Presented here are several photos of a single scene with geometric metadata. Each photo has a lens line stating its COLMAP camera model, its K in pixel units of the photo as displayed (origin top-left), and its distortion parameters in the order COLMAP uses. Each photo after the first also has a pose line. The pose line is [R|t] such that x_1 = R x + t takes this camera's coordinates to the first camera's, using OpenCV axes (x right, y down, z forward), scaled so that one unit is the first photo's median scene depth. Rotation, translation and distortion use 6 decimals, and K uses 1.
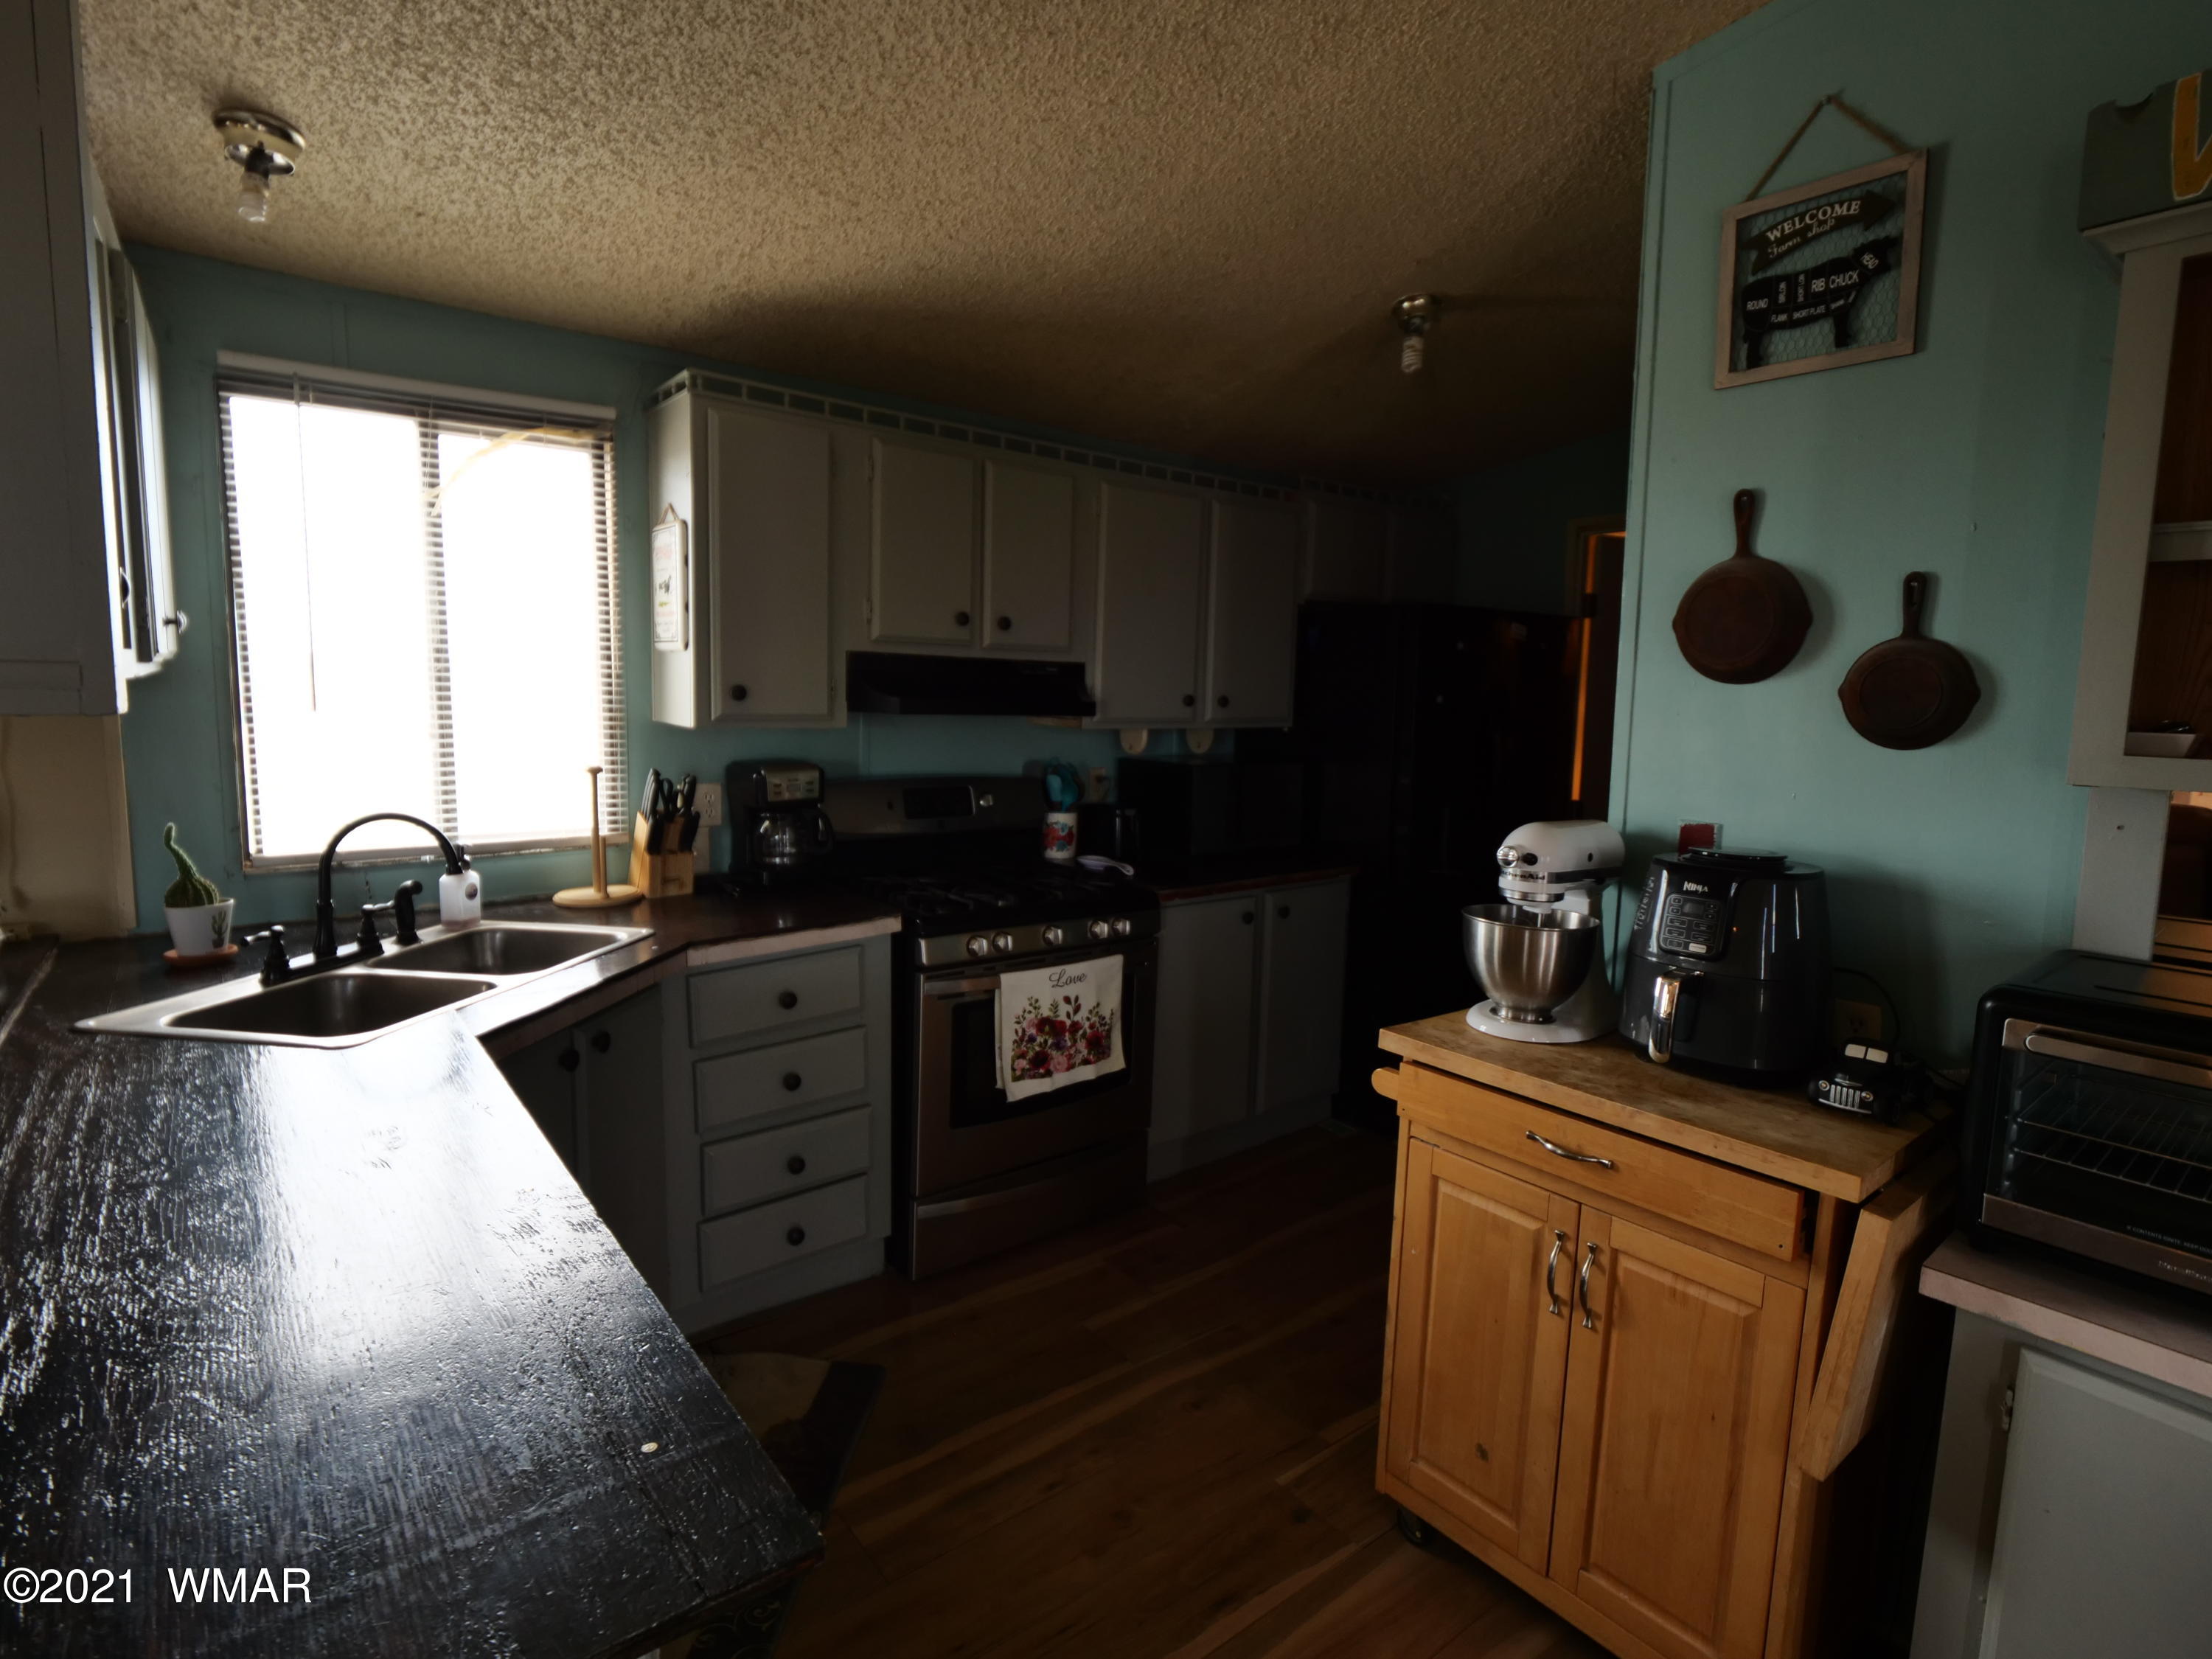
lens RADIAL K [[1120.3, 0, 1100.2], [0, 1120.3, 814.3], [0, 0, 1]] dist [-0.011513, 0.000055]
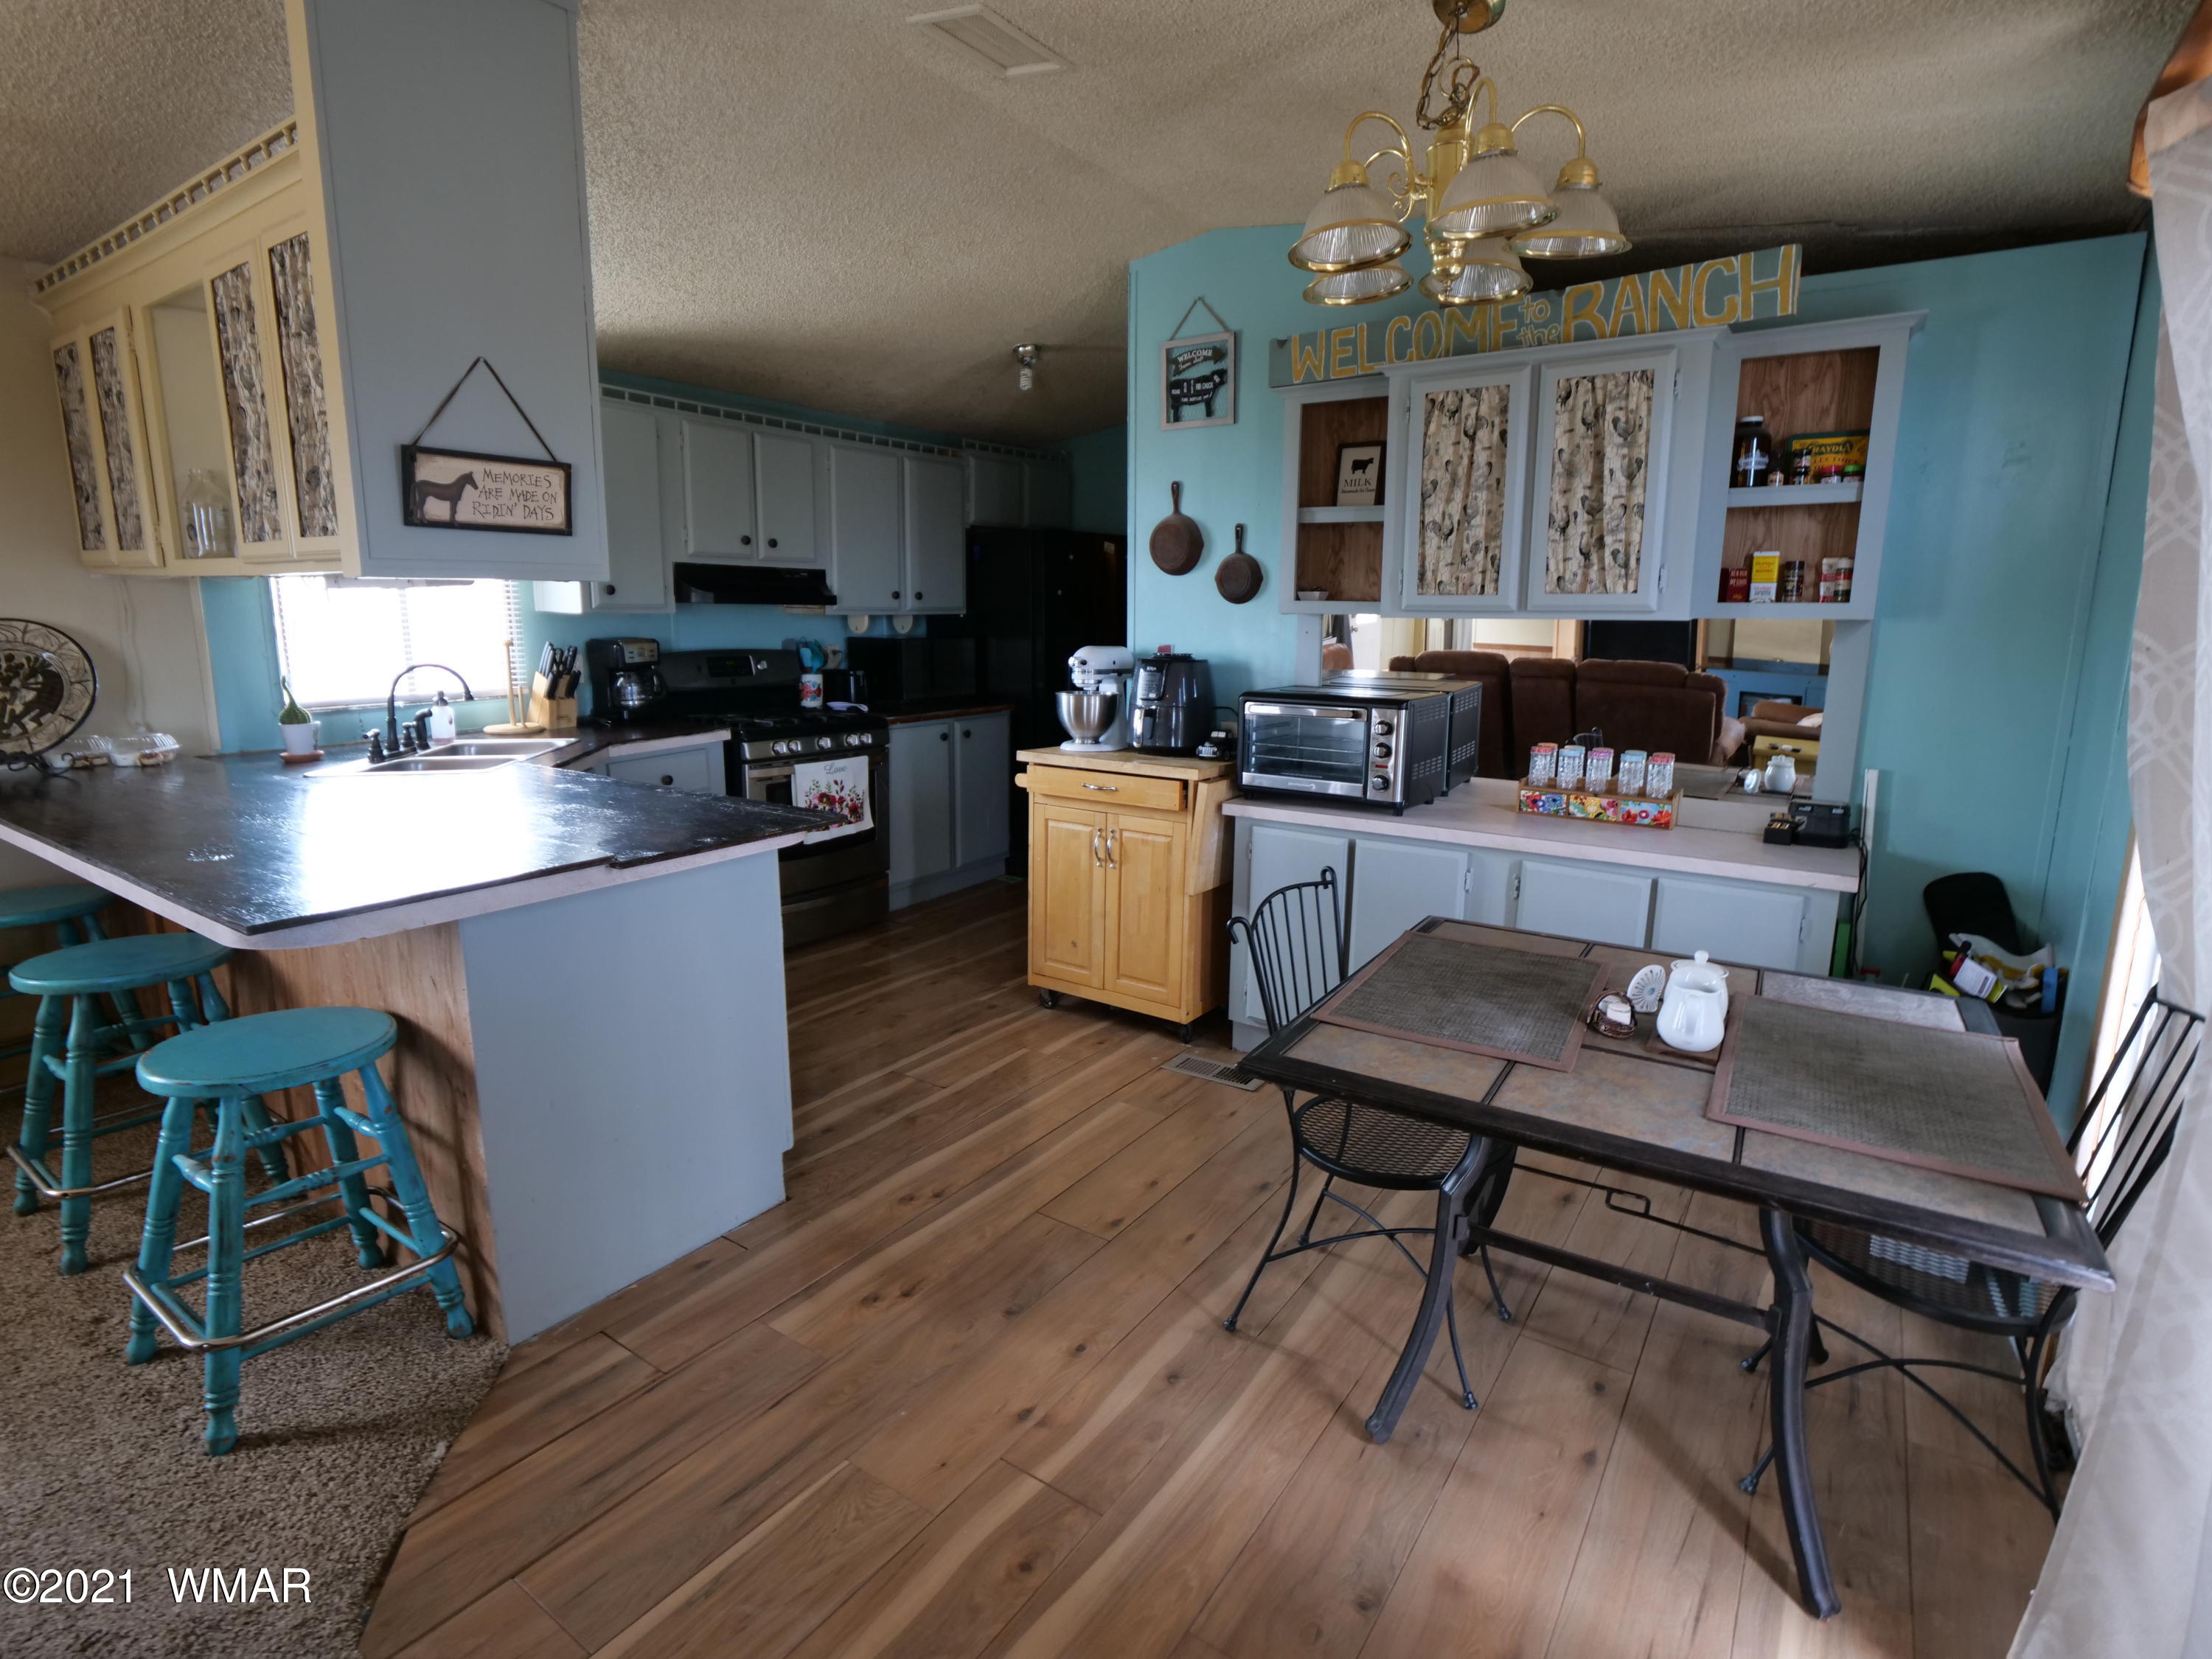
lens RADIAL K [[1120.3, 0, 1100.2], [0, 1120.3, 814.3], [0, 0, 1]] dist [-0.011513, 0.000055]
pose [[0.958830, -0.066060, 0.276190, -0.115816], [0.044608, 0.995530, 0.083251, 0.097716], [-0.280455, -0.067503, 0.957491, -0.662311]]
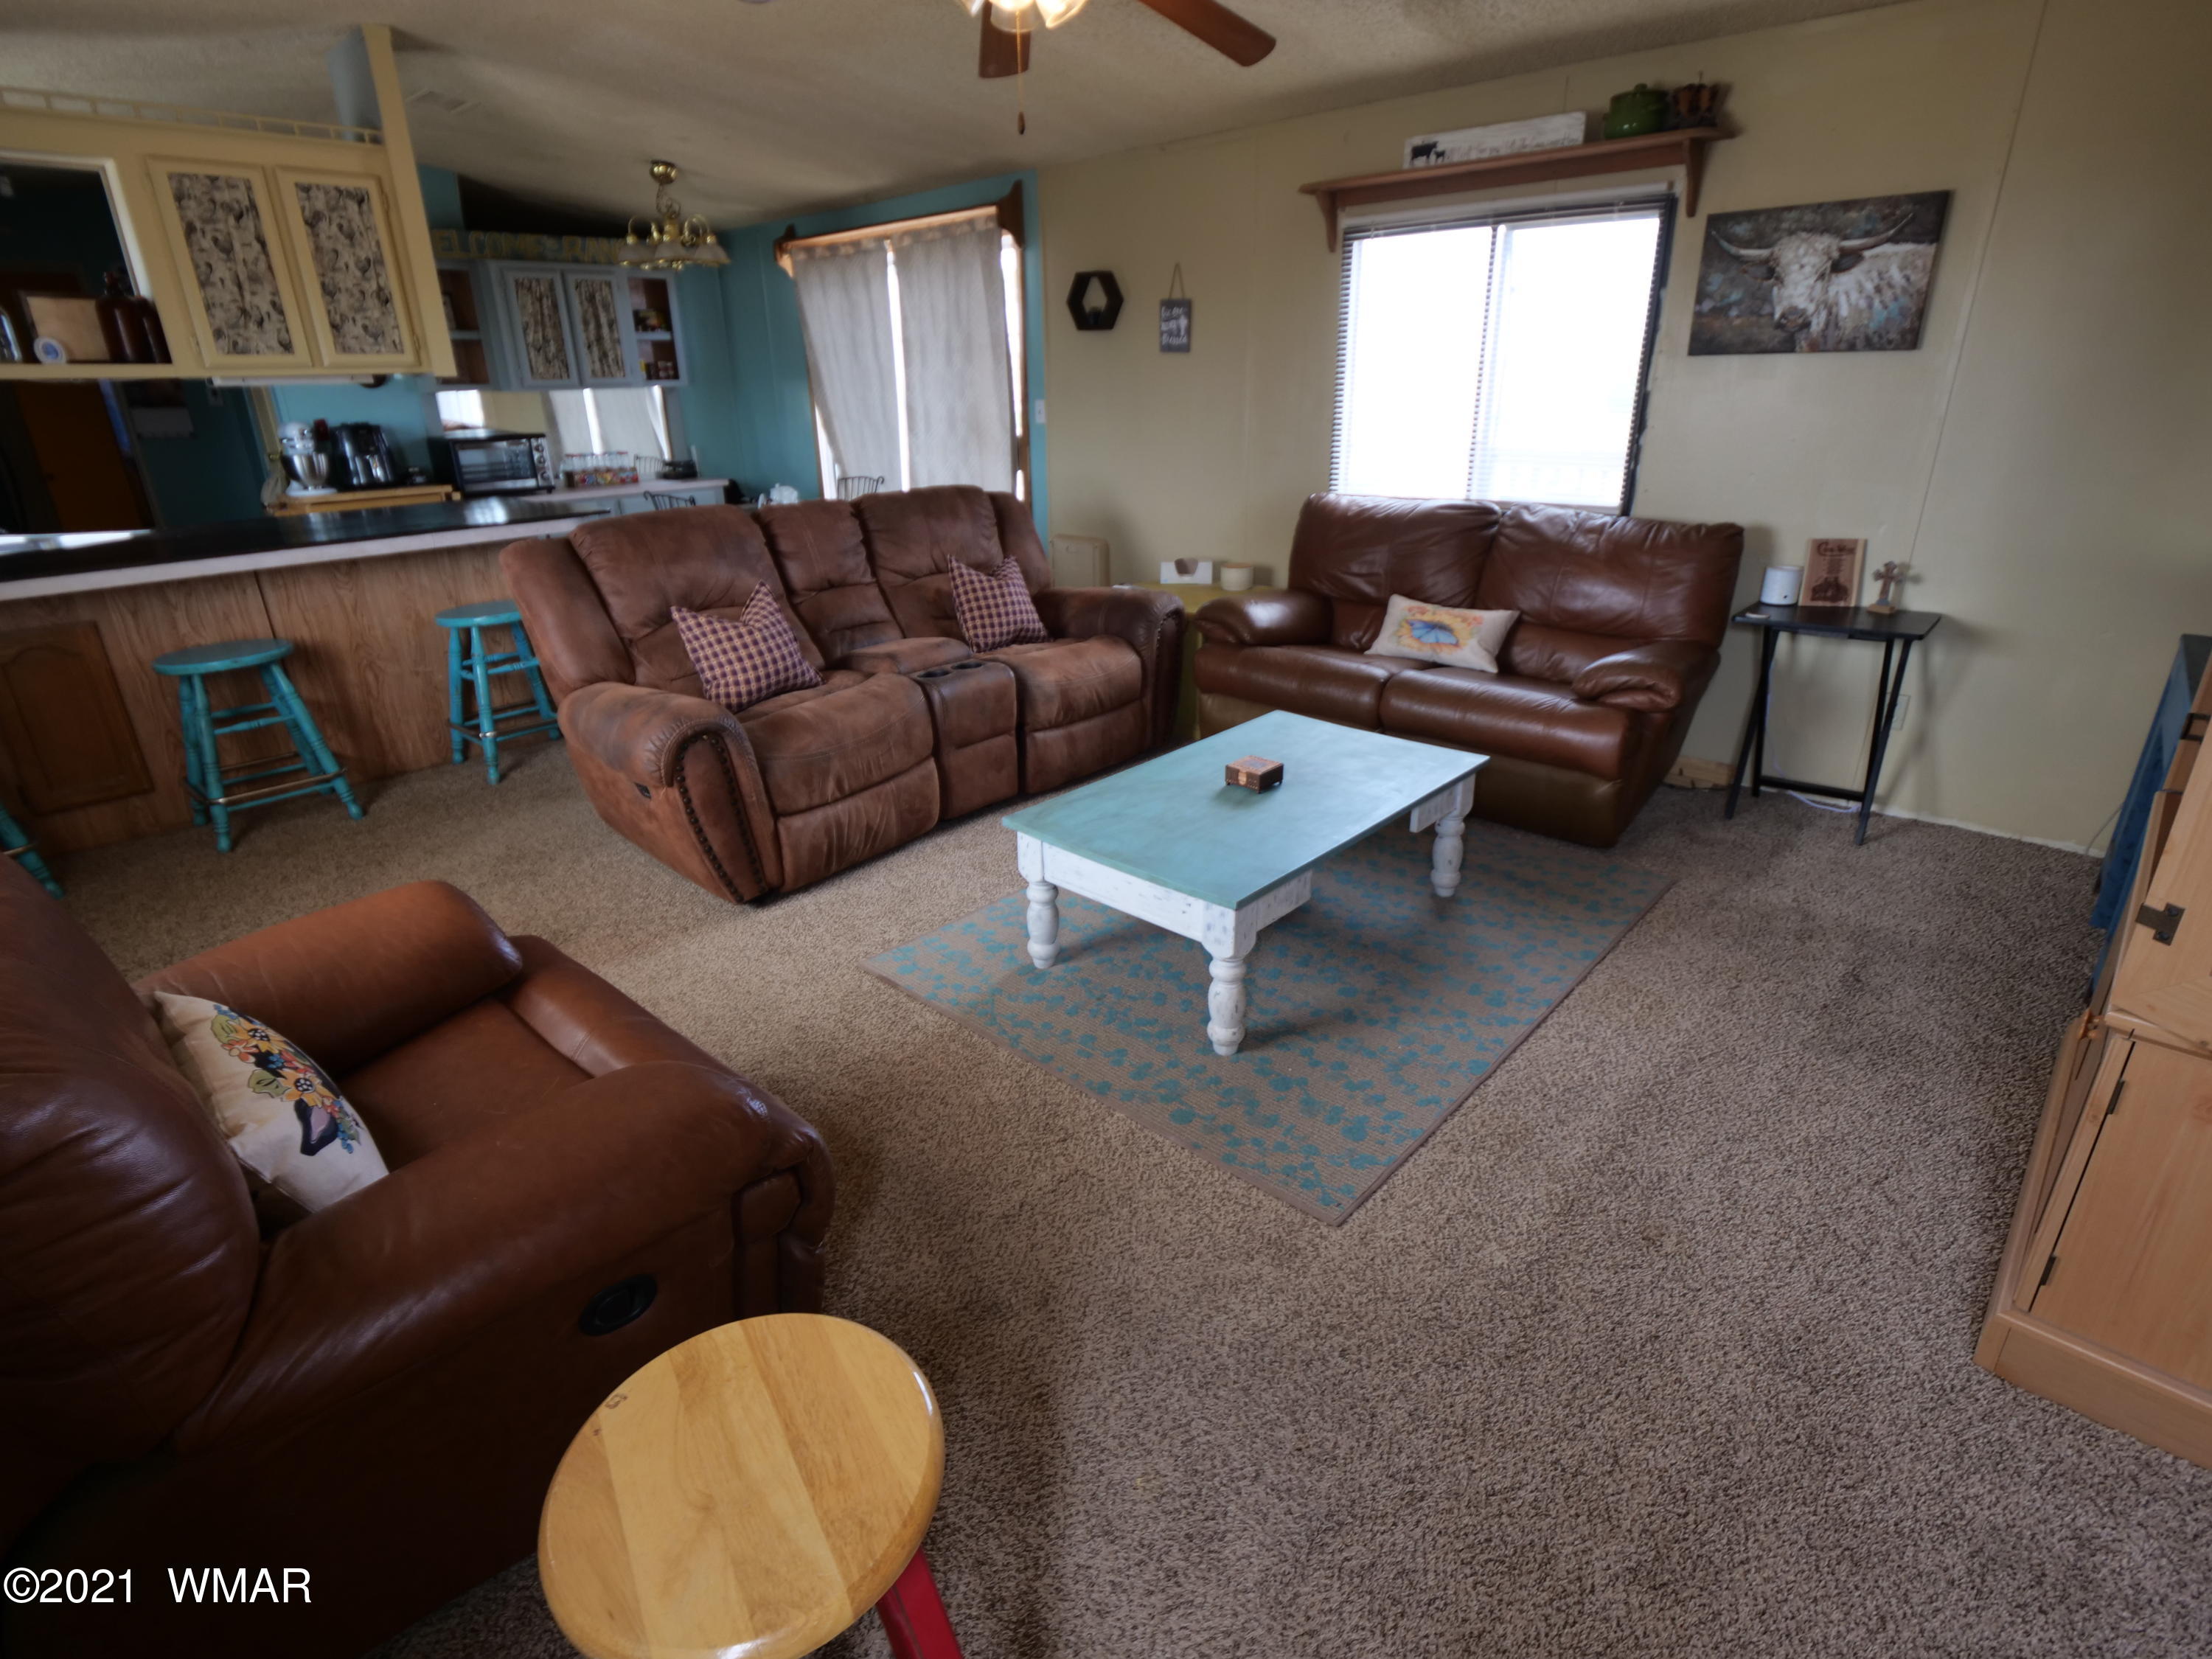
lens RADIAL K [[1118.9, 0, 1109.4], [0, 1118.9, 823.3], [0, 0, 1]] dist [-0.010241, 0.001302]
pose [[-0.155336, -0.385046, 0.909731, -2.151575], [0.121693, 0.906436, 0.404431, 0.030819], [-0.980337, 0.173530, -0.093945, -0.460108]]
